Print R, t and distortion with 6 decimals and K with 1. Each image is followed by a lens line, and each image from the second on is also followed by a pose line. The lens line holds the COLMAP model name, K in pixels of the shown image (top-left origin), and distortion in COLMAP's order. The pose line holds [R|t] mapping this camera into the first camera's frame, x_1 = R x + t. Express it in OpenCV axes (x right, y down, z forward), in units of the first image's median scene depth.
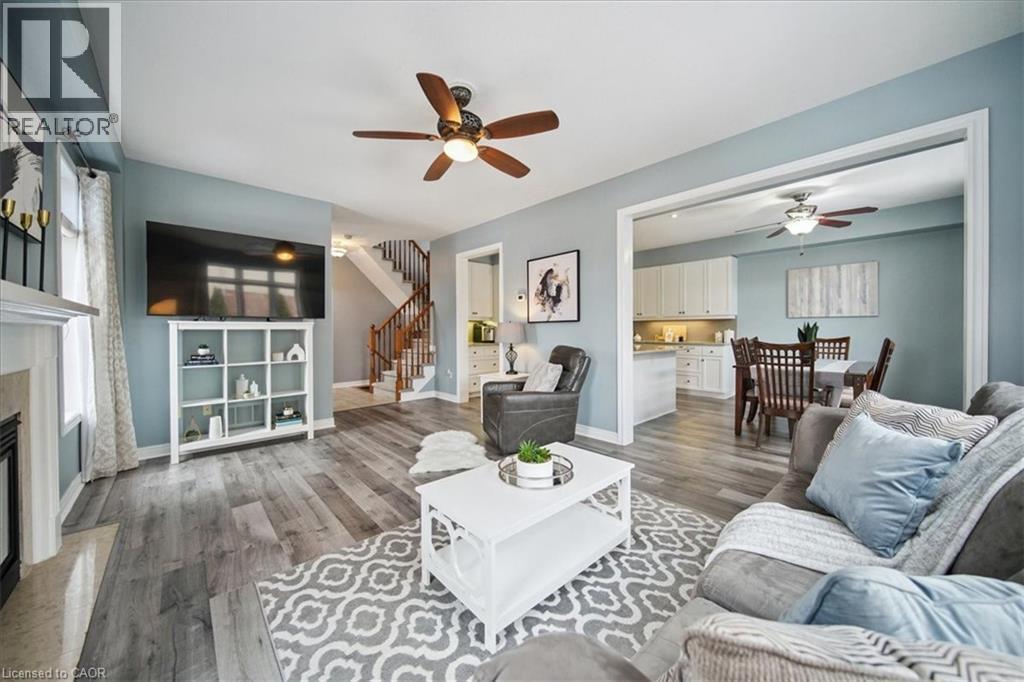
lens RADIAL K [[366.8, 0, 506.3], [0, 366.8, 328.1], [0, 0, 1]] dist [0.017044, -0.000001]
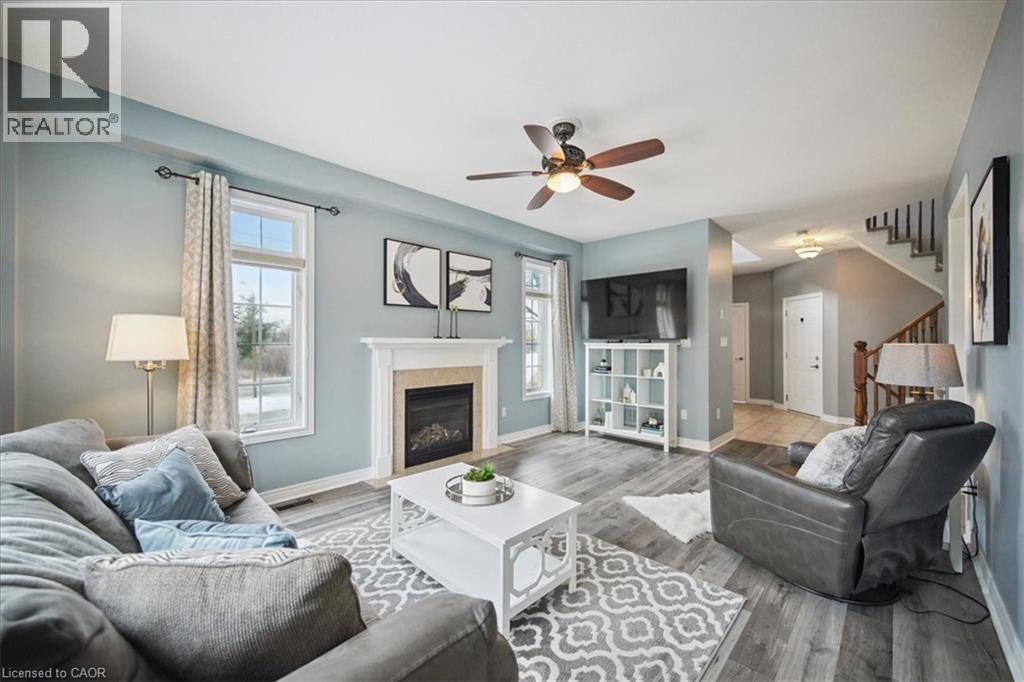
lens RADIAL K [[392.8, 0, 511.4], [0, 392.8, 338.7], [0, 0, 1]] dist [-0.000376, -0.000028]
pose [[0.070942, -0.004092, -0.997472, 0.666820], [0.002001, 0.999990, -0.003960, -0.029098], [0.997478, -0.001715, 0.070950, 0.544384]]
